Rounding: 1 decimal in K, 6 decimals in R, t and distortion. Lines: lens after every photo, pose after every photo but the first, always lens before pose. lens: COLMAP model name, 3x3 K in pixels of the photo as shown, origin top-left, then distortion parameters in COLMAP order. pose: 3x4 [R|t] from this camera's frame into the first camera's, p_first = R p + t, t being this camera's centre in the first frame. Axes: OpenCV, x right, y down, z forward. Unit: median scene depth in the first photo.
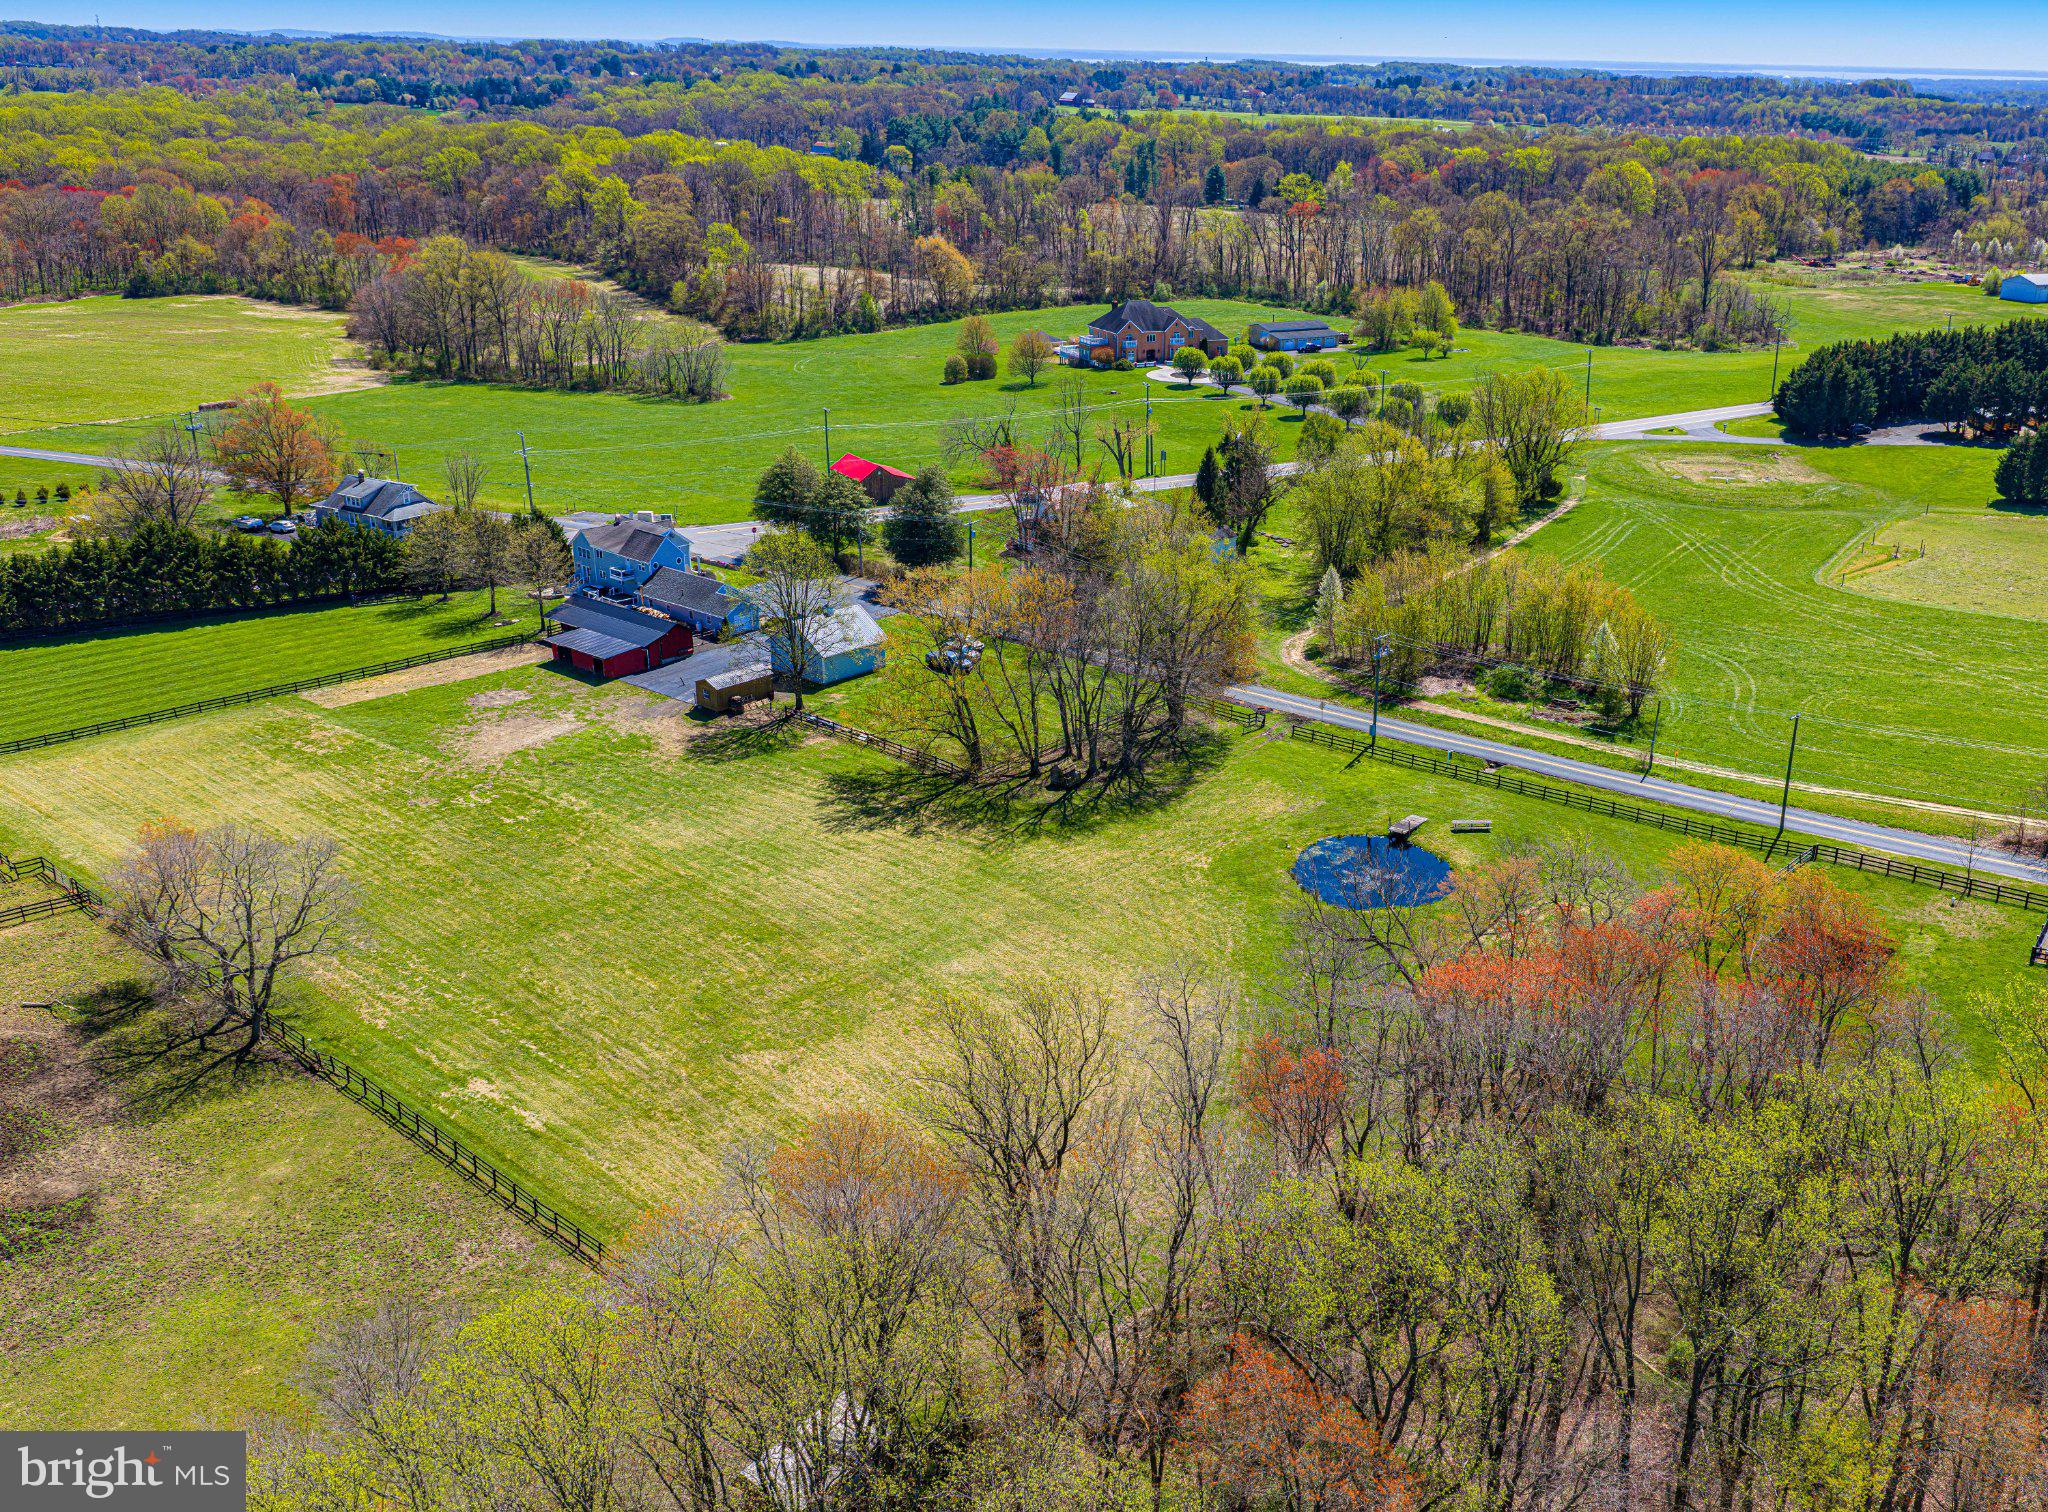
lens RADIAL K [[2036.2, 0, 1206.9], [0, 2036.2, 759.7], [0, 0, 1]] dist [0.016457, -0.027987]
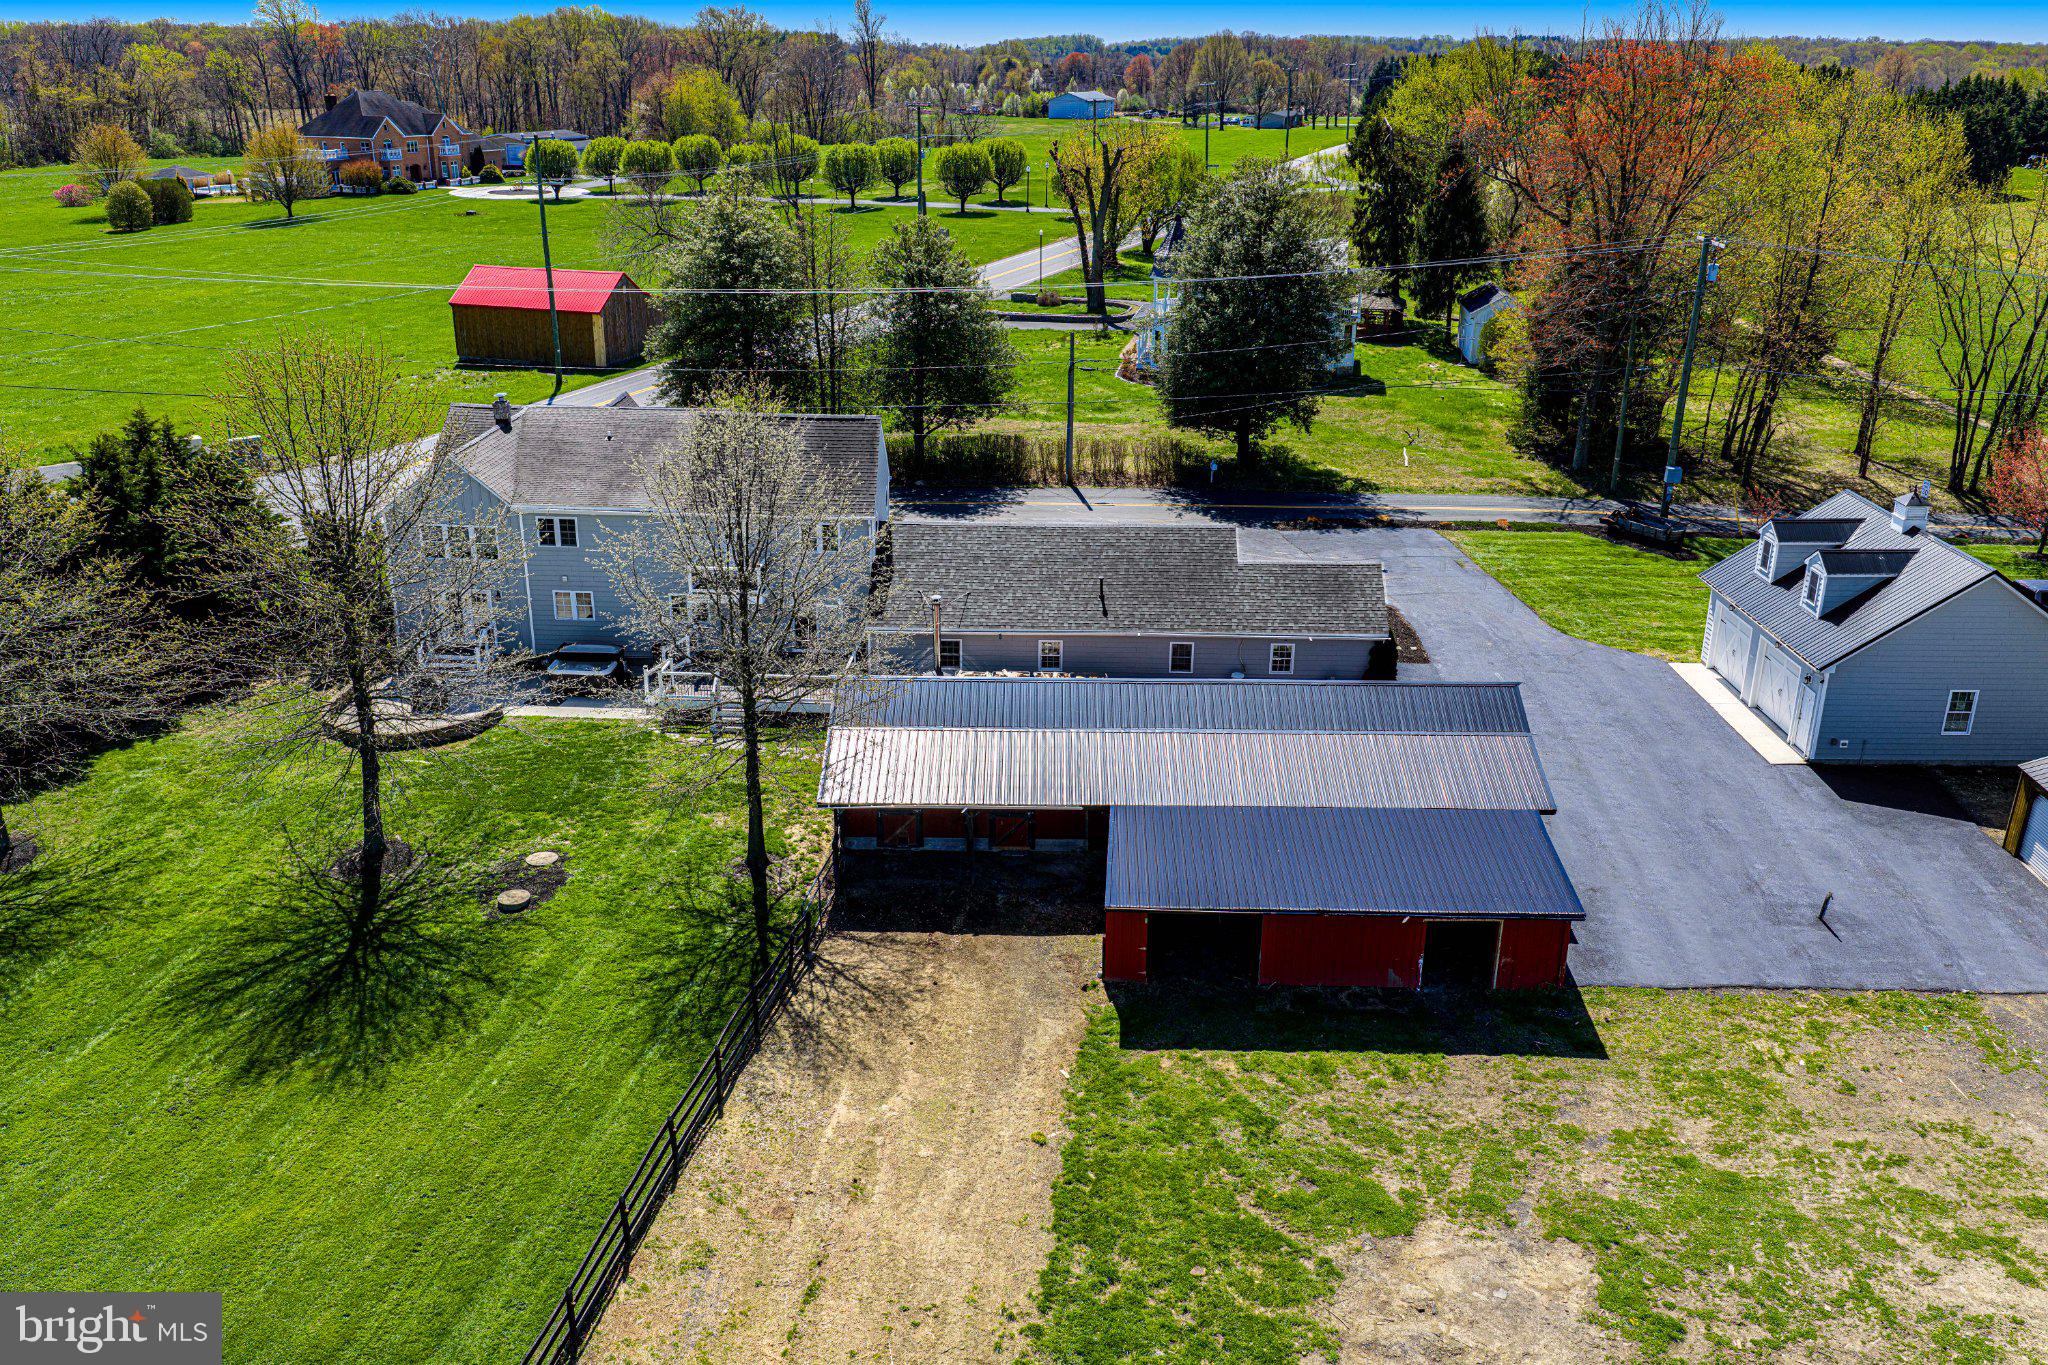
lens RADIAL K [[1713.6, 0, 1035.7], [0, 1713.6, 684.8], [0, 0, 1]] dist [0.011662, -0.009644]
pose [[0.785752, -0.229108, 0.574547, -0.451460], [0.213051, 0.972280, 0.096340, -0.105494], [-0.580692, 0.046709, 0.812782, 0.916618]]
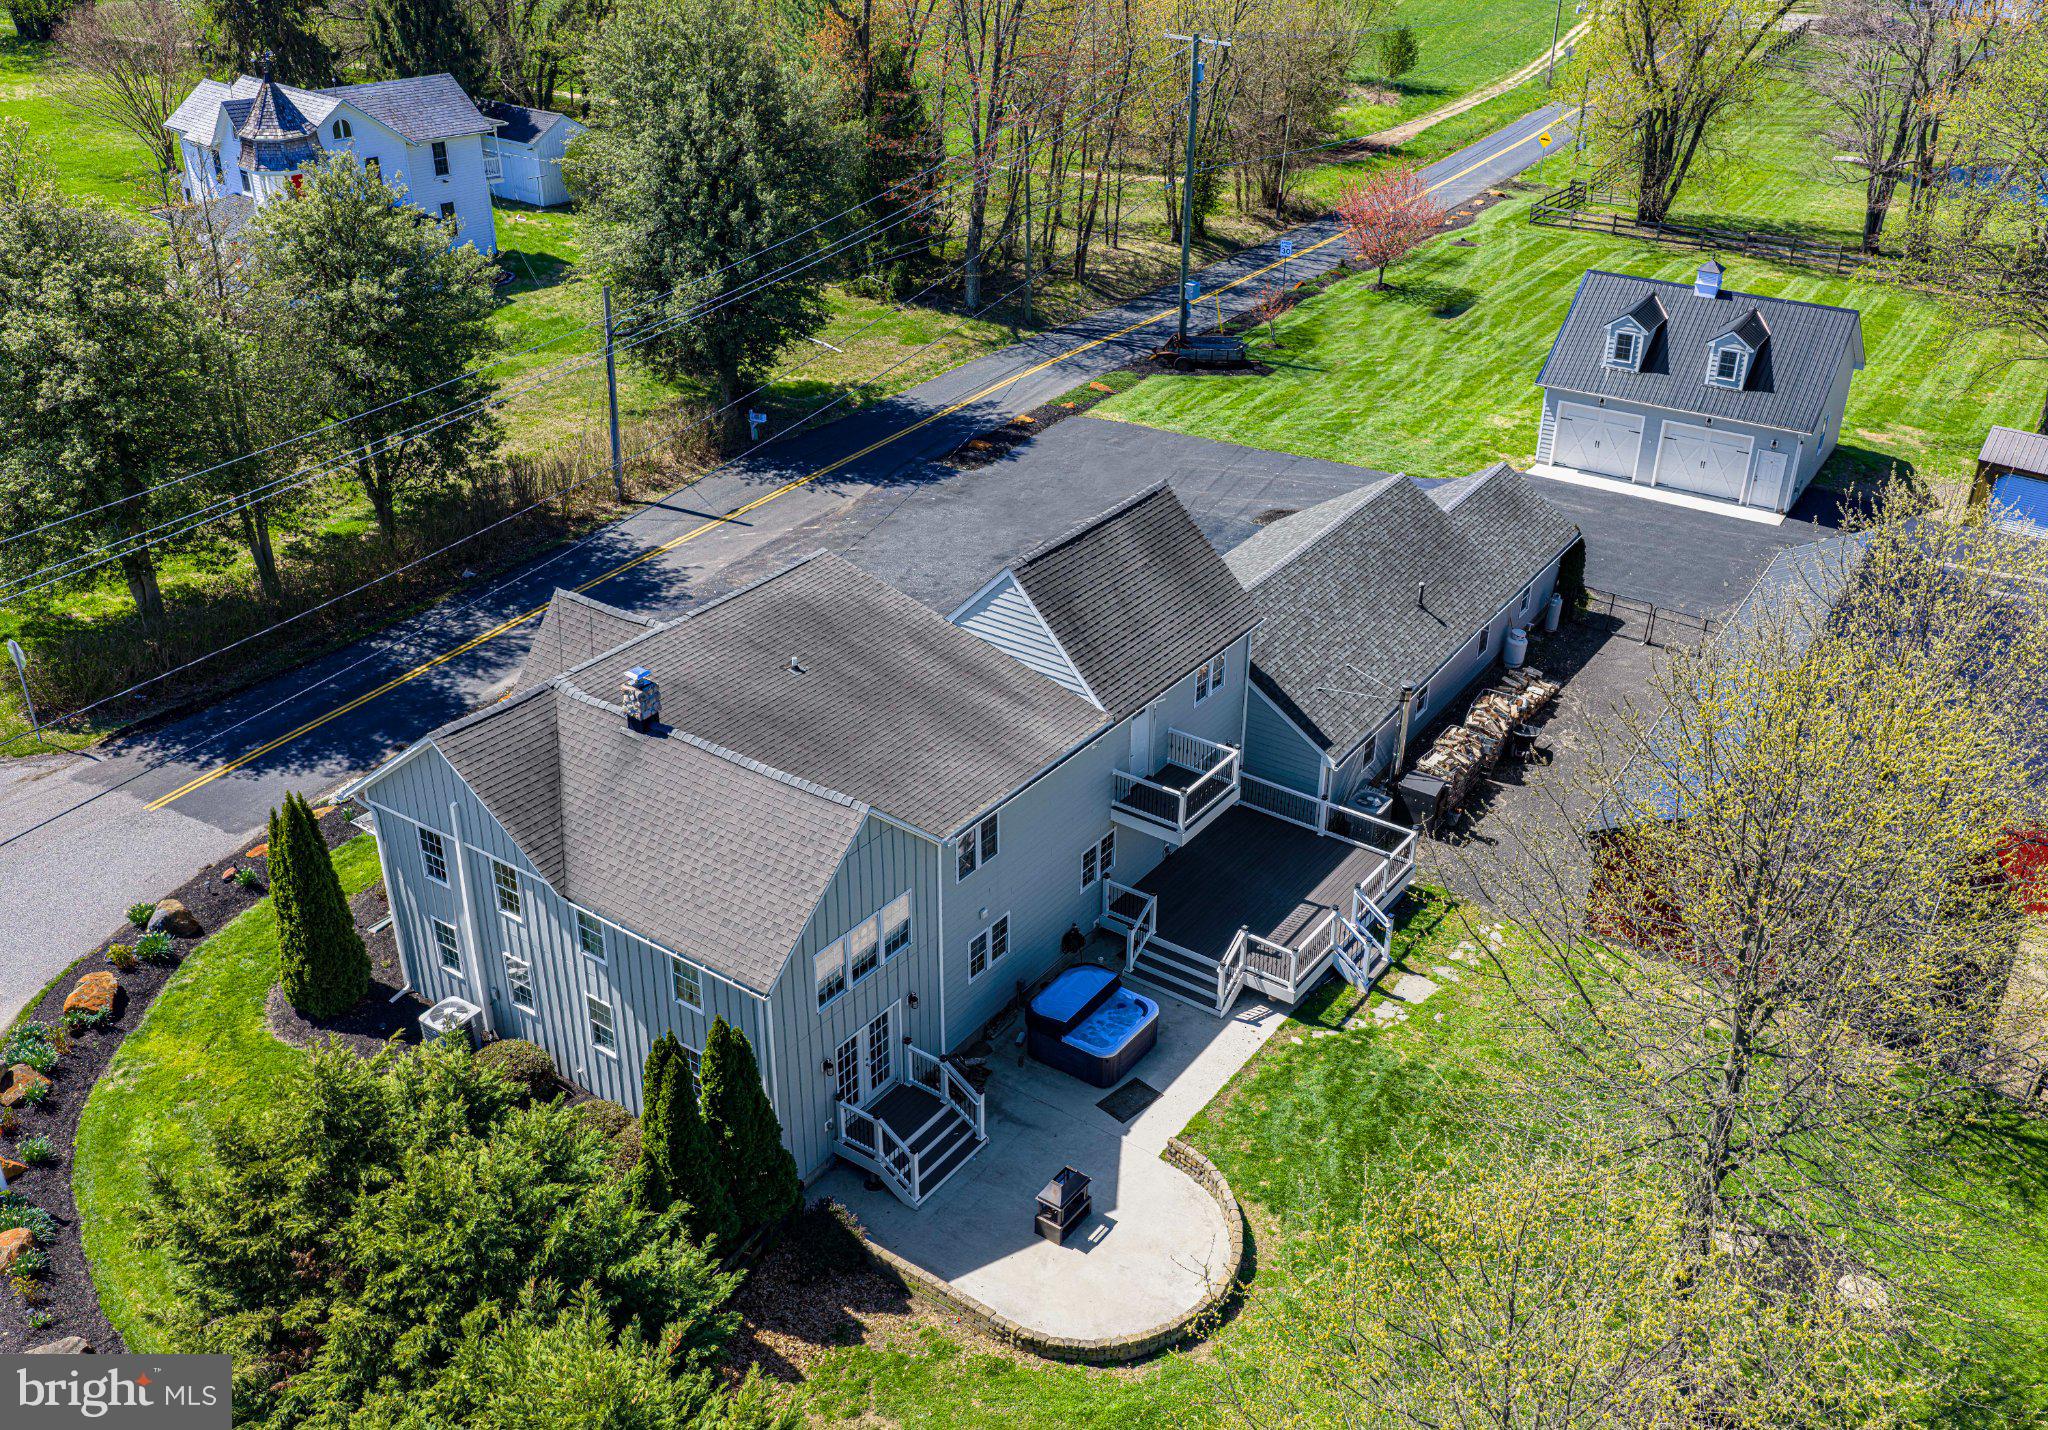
lens RADIAL K [[1836.7, 0, 1075.0], [0, 1836.7, 719.8], [0, 0, 1]] dist [0.020890, -0.019403]
pose [[-0.116239, -0.492502, 0.862514, -0.488048], [0.312423, 0.806189, 0.502445, -0.207964], [-0.942804, 0.327873, 0.060158, 1.155655]]
